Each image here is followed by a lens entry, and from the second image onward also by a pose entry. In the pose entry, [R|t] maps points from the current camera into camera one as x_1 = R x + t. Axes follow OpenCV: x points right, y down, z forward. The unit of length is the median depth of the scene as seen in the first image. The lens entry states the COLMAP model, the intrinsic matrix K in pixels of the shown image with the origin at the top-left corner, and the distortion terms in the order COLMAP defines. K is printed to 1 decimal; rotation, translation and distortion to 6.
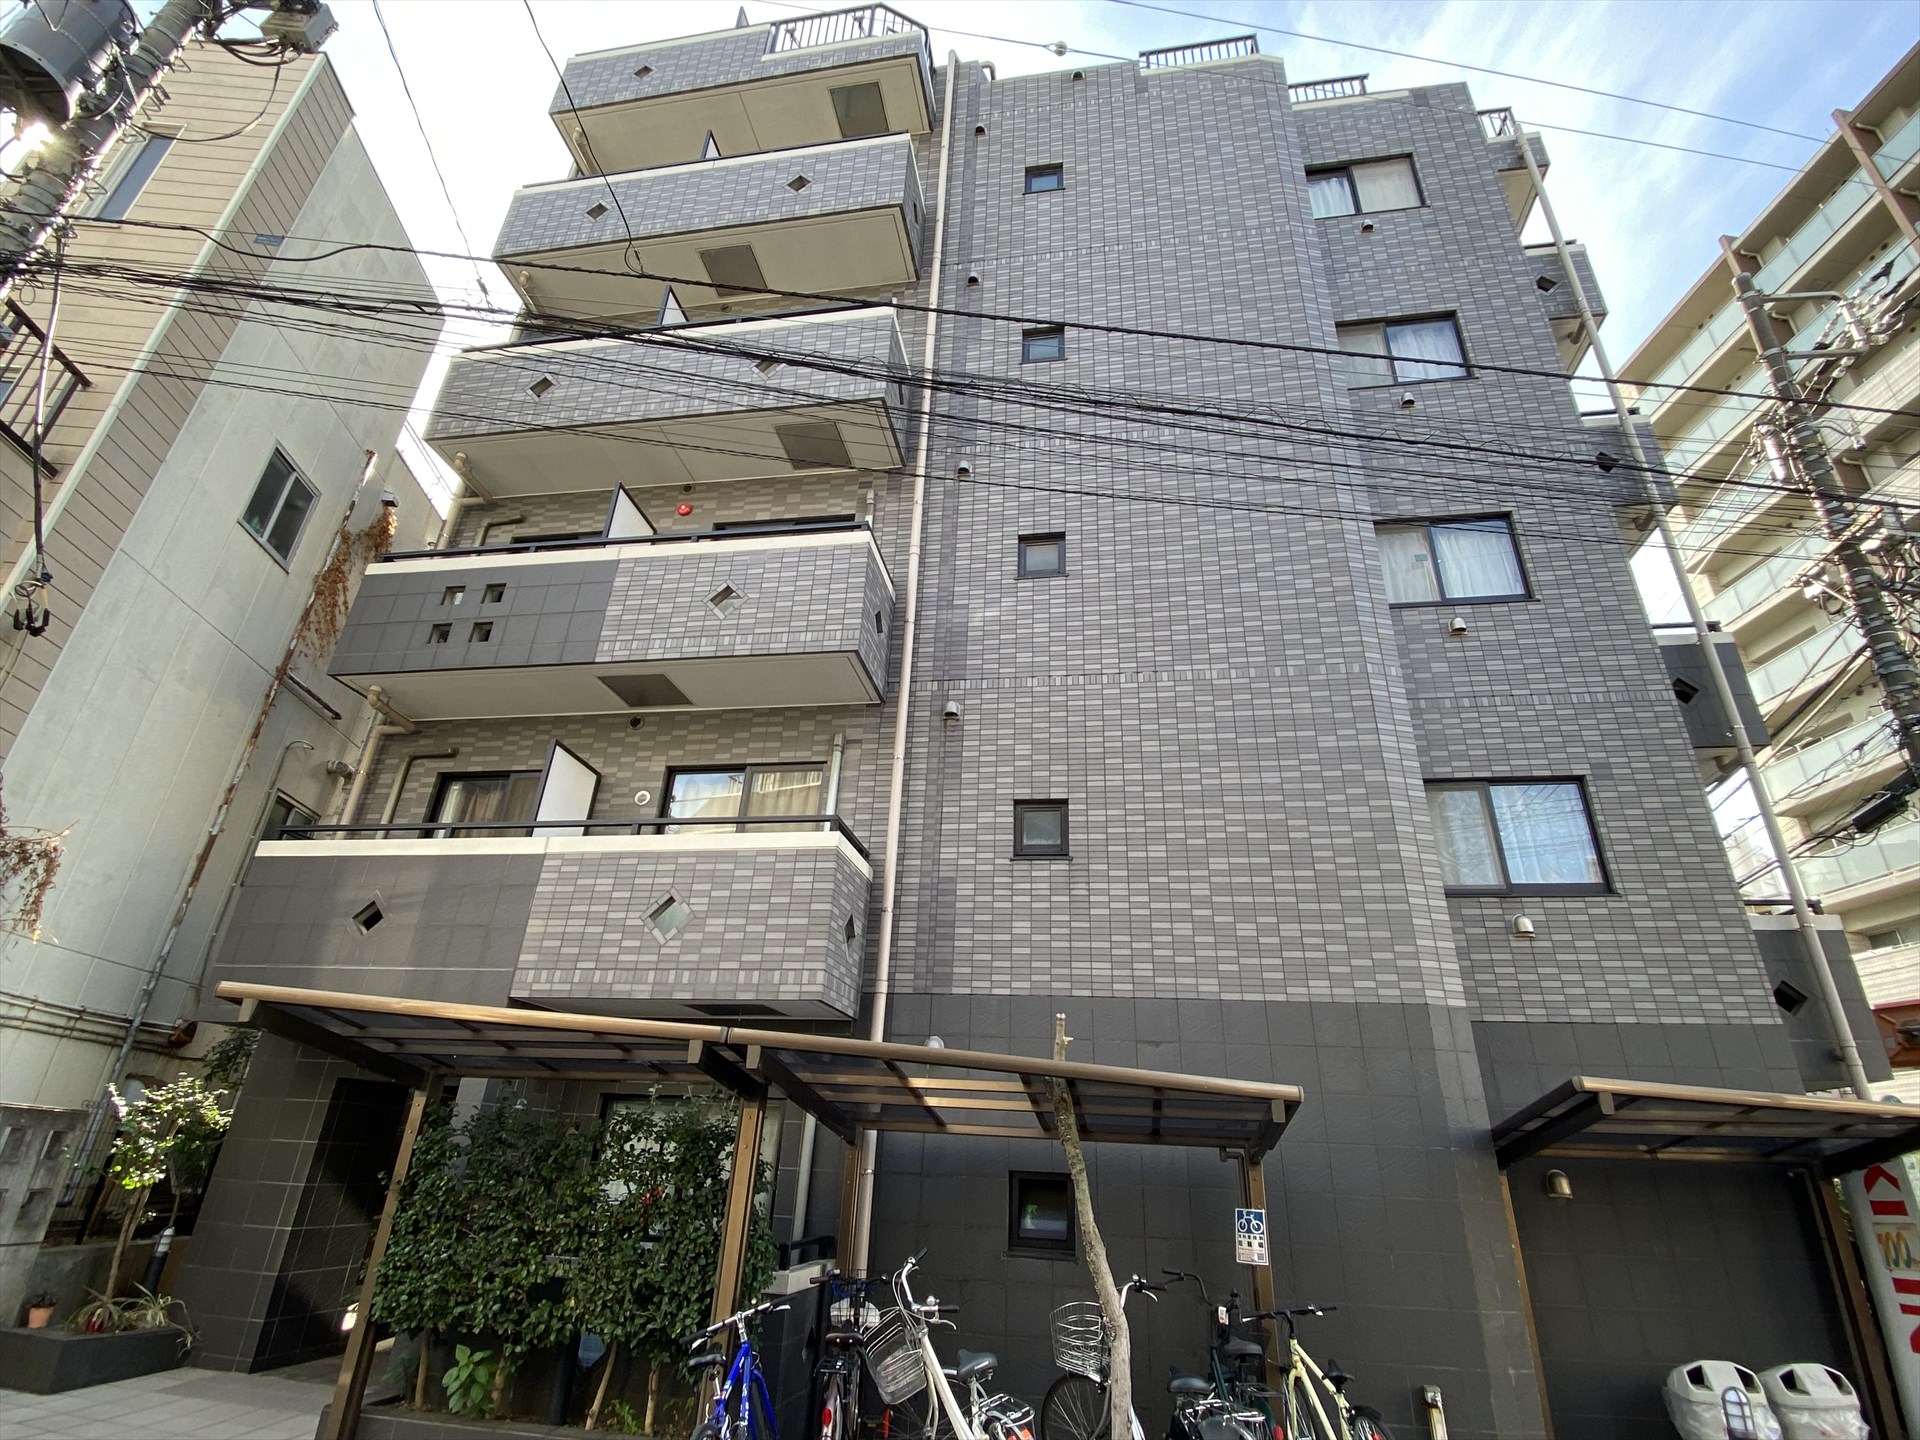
lens RADIAL K [[915.8, 0, 952.2], [0, 915.8, 721.0], [0, 0, 1]] dist [0.017080, -0.017905]
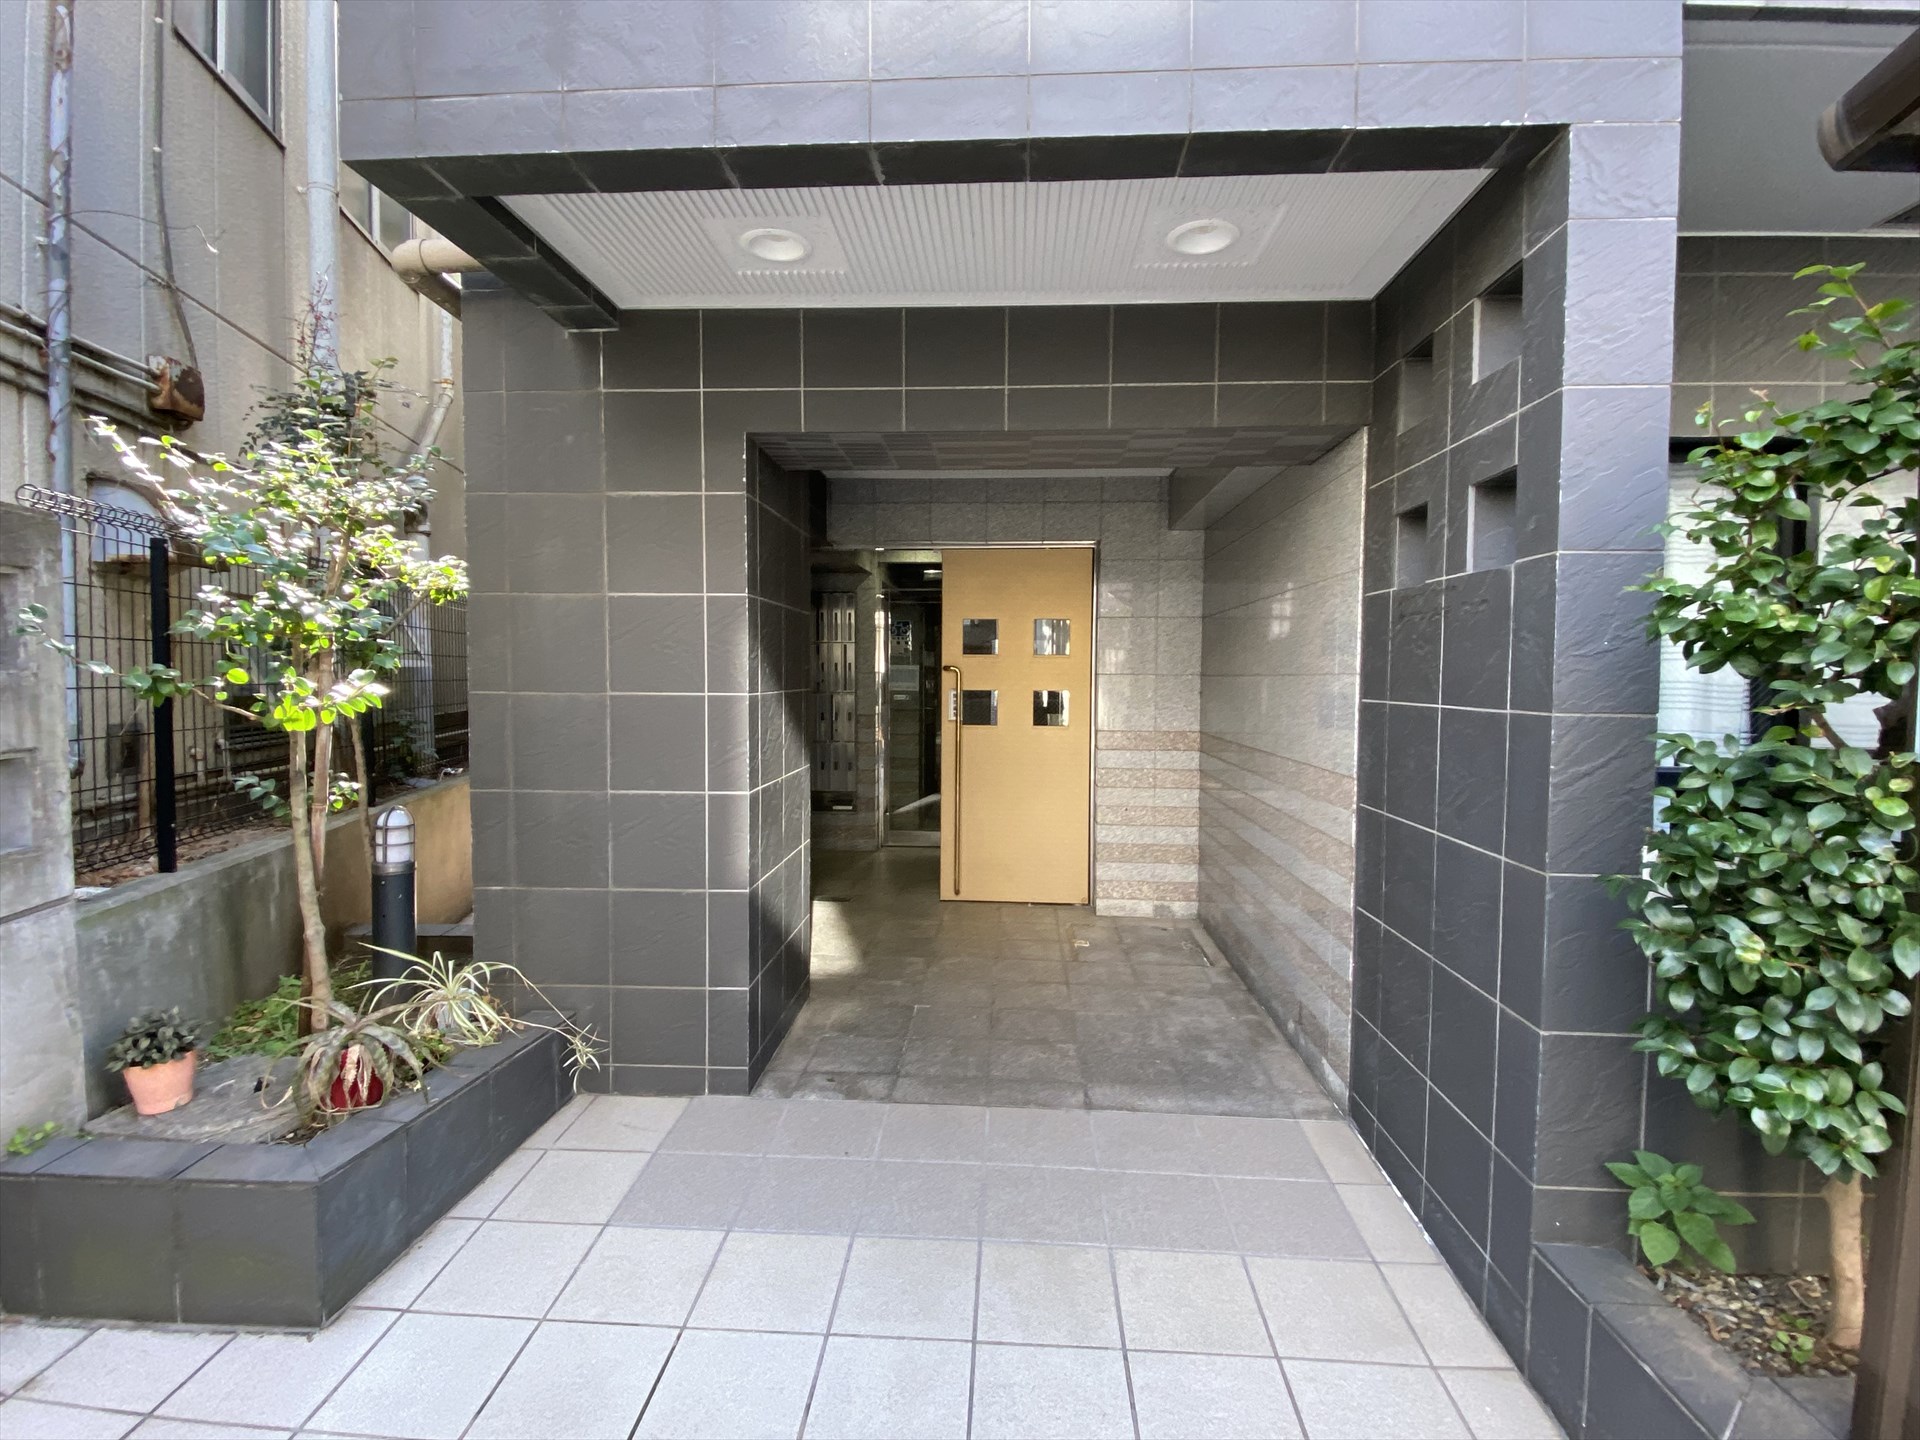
lens RADIAL K [[915.8, 0, 942.3], [0, 915.8, 695.9], [0, 0, 1]] dist [0.017080, -0.017905]
pose [[0.994312, -0.047587, 0.095284, -0.656400], [-0.002839, 0.882474, 0.470354, 0.323226], [-0.106469, -0.467949, 0.877319, 0.647737]]
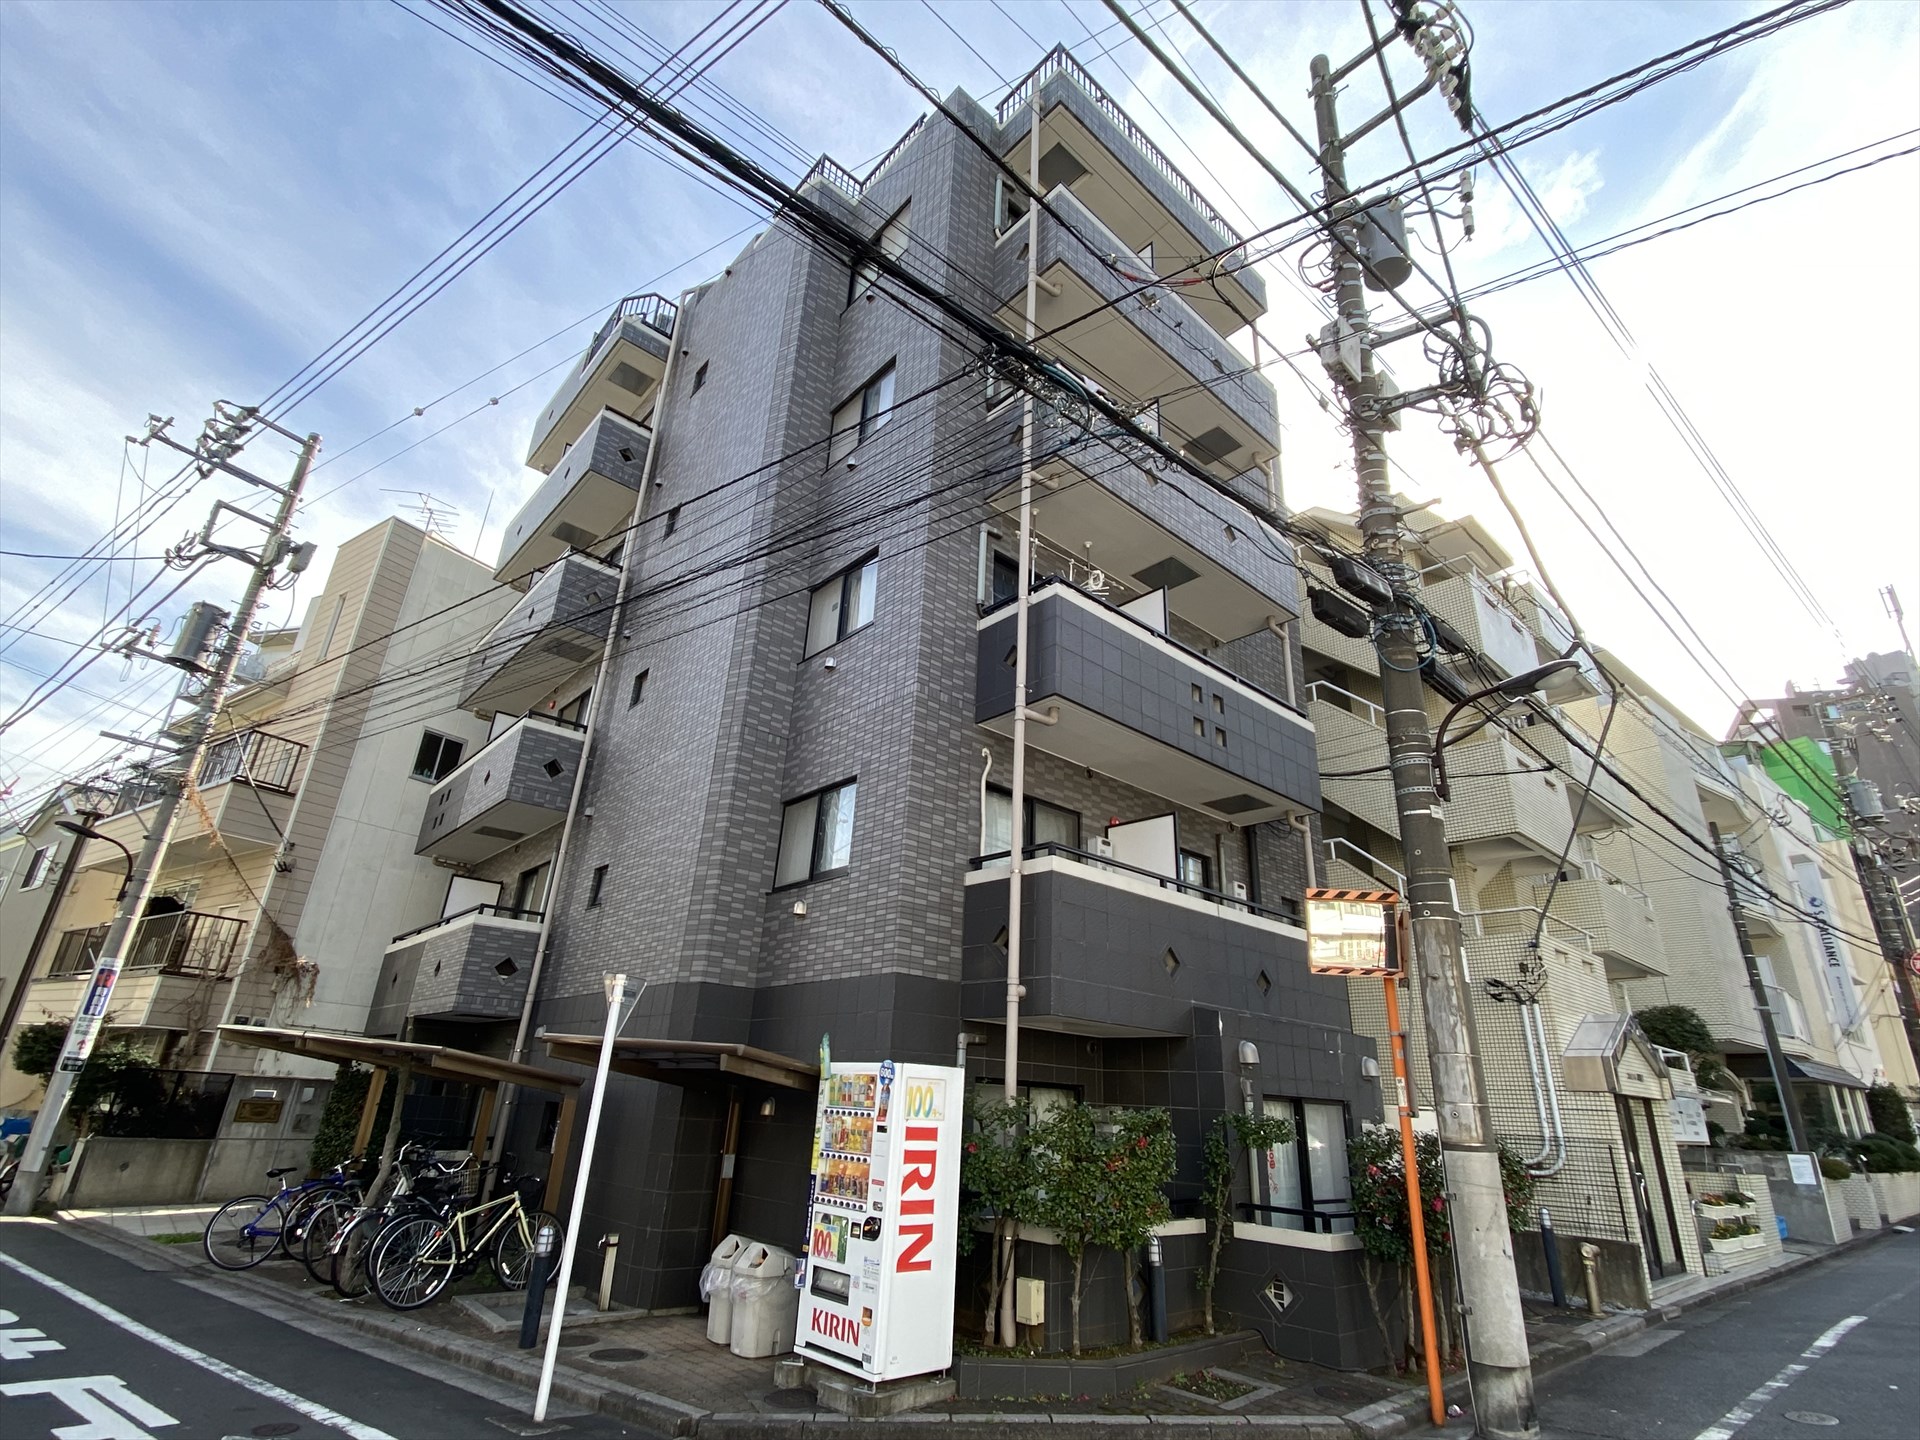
lens RADIAL K [[915.8, 0, 962.3], [0, 915.8, 718.4], [0, 0, 1]] dist [0.017080, -0.017905]
pose [[0.784720, -0.246528, -0.568716, 1.589345], [0.260849, 0.963648, -0.057803, 0.098004], [0.562292, -0.102990, 0.820500, 0.103905]]
